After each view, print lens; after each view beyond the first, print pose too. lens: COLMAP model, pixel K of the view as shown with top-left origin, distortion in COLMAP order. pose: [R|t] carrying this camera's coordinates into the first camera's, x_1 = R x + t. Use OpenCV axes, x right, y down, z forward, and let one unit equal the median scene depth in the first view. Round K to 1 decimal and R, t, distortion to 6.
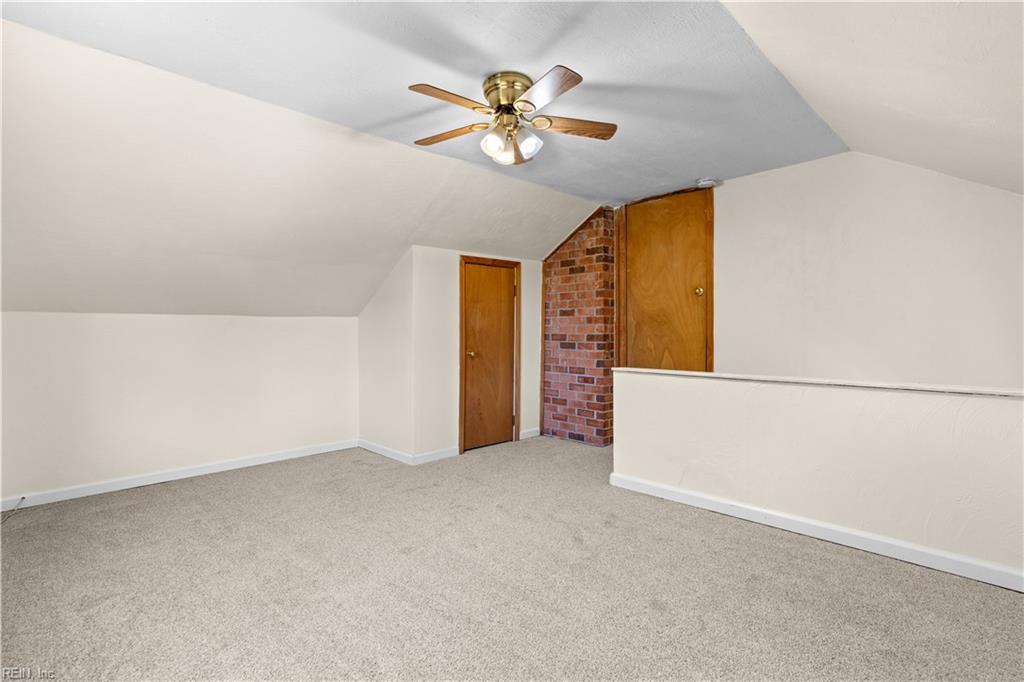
lens RADIAL K [[480.2, 0, 508.6], [0, 480.2, 344.5], [0, 0, 1]] dist [-0.000197, -0.000139]
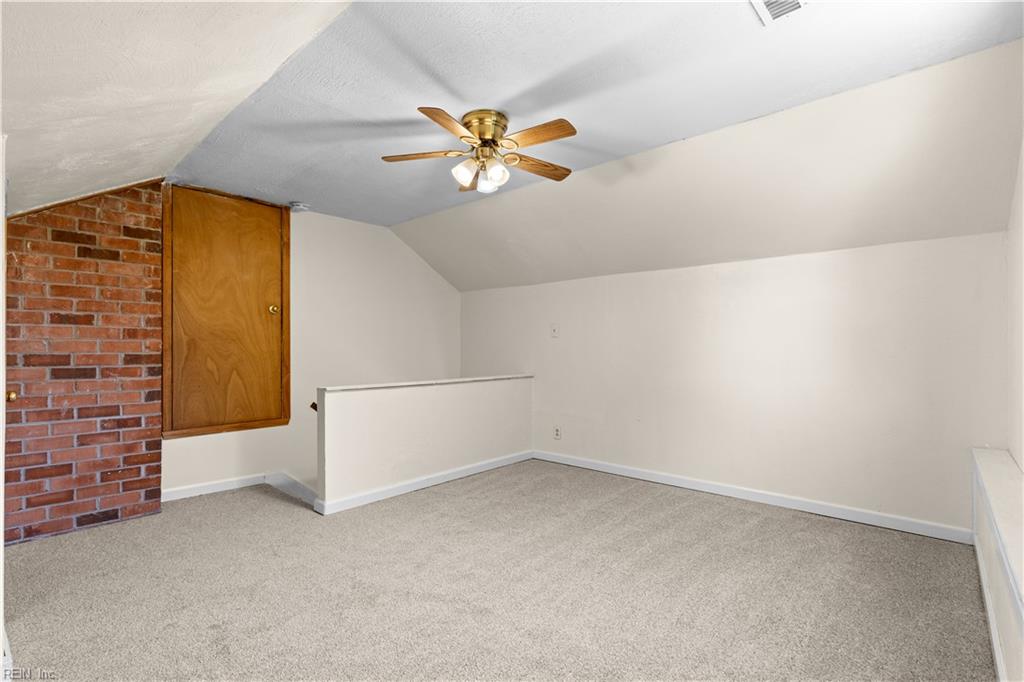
lens RADIAL K [[480.2, 0, 508.6], [0, 480.2, 344.5], [0, 0, 1]] dist [-0.000197, -0.000139]
pose [[-0.064896, 0.013892, 0.997795, -0.541177], [0.030412, 0.999466, -0.011937, -0.010604], [-0.997428, 0.029570, -0.065284, 0.517101]]
